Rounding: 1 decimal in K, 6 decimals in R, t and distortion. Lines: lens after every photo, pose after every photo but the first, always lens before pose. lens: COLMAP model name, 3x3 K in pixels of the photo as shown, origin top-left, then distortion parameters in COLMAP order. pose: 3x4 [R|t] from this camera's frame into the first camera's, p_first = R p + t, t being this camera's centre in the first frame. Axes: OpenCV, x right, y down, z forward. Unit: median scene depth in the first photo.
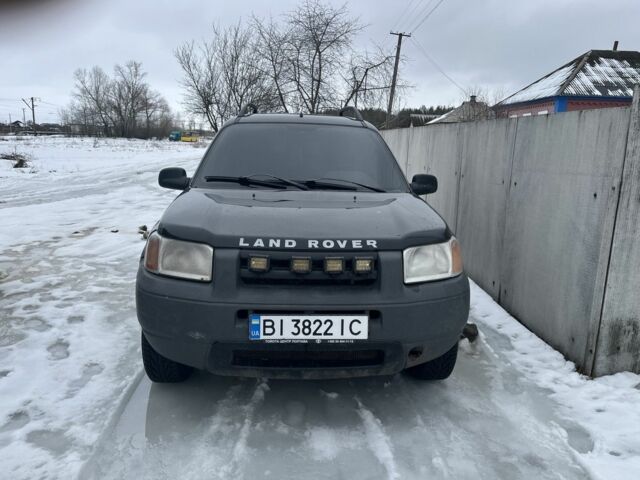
lens RADIAL K [[492.8, 0, 320.0], [0, 492.8, 240.0], [0, 0, 1]] dist [0.092223, -0.127457]
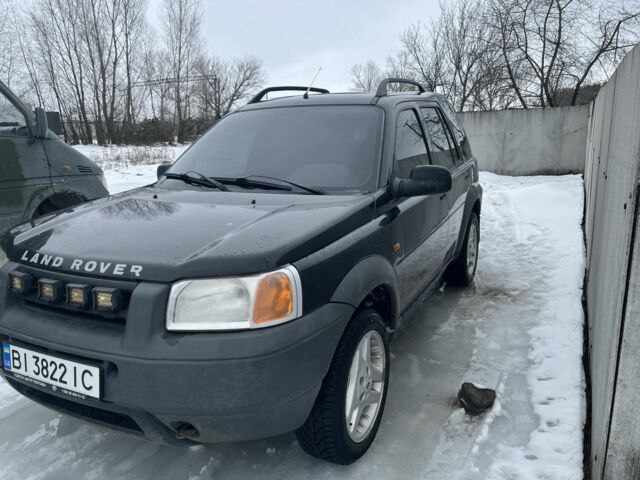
lens RADIAL K [[492.8, 0, 320.0], [0, 492.8, 240.0], [0, 0, 1]] dist [0.092223, -0.127457]
pose [[0.856798, 0.061300, -0.511996, 0.740354], [-0.045405, 0.998021, 0.043508, -0.085199], [0.513650, -0.014031, 0.857885, 0.515844]]
